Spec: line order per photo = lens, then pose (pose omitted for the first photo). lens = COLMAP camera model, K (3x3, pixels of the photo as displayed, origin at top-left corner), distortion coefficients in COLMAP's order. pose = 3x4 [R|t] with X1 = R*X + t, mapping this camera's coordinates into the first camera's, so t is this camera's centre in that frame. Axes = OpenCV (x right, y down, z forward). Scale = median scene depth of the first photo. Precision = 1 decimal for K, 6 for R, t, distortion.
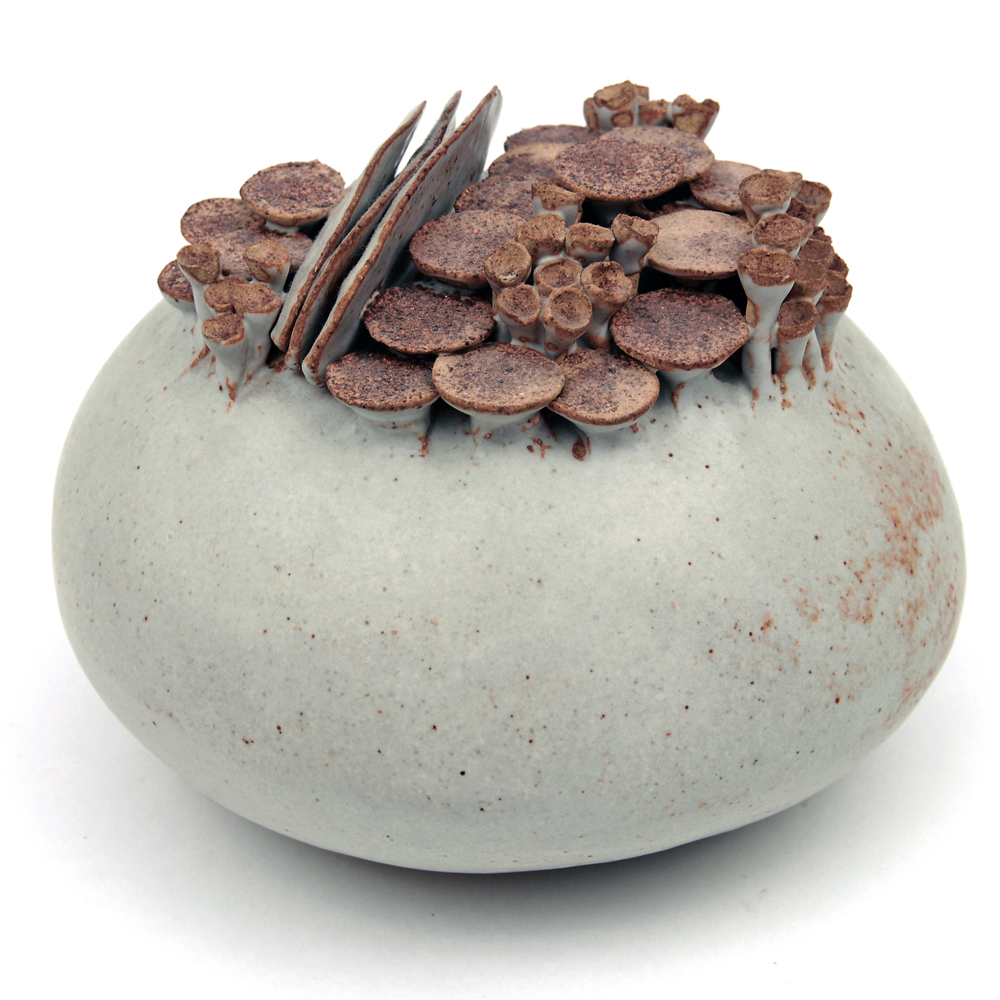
lens RADIAL K [[2748.7, 0, 501.3], [0, 2748.7, 500.7], [0, 0, 1]] dist [-0.065213, 0.000000]
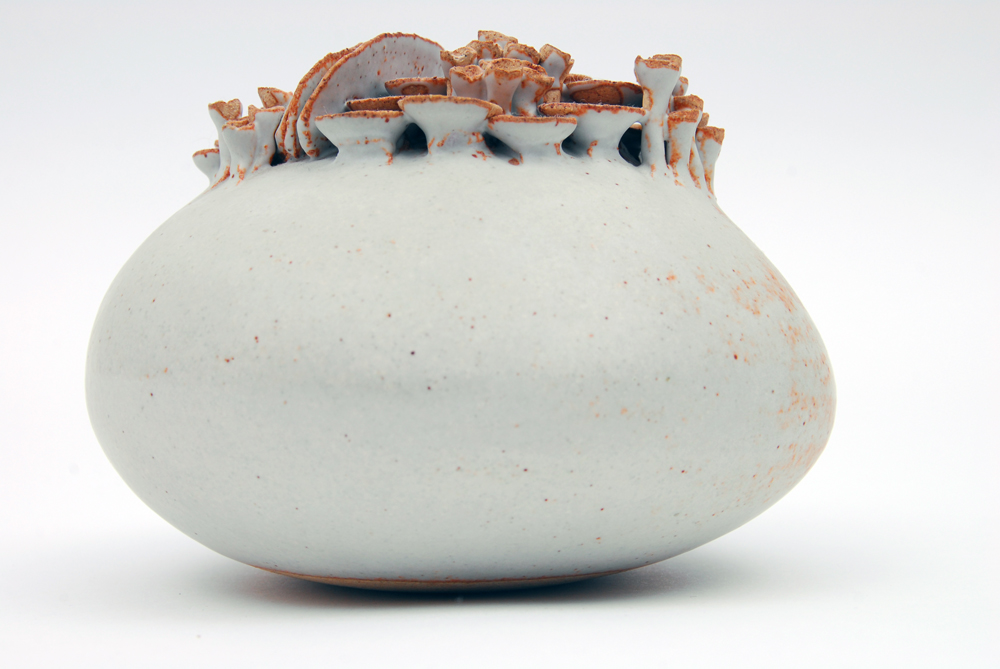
lens RADIAL K [[1785.2, 0, 497.0], [0, 1785.2, 333.2], [0, 0, 1]] dist [-0.064012, 0.000000]
pose [[0.999982, 0.004308, 0.004287, 0.017592], [-0.001146, 0.826324, -0.563194, 0.504054], [-0.005969, 0.563178, 0.826314, 0.373472]]
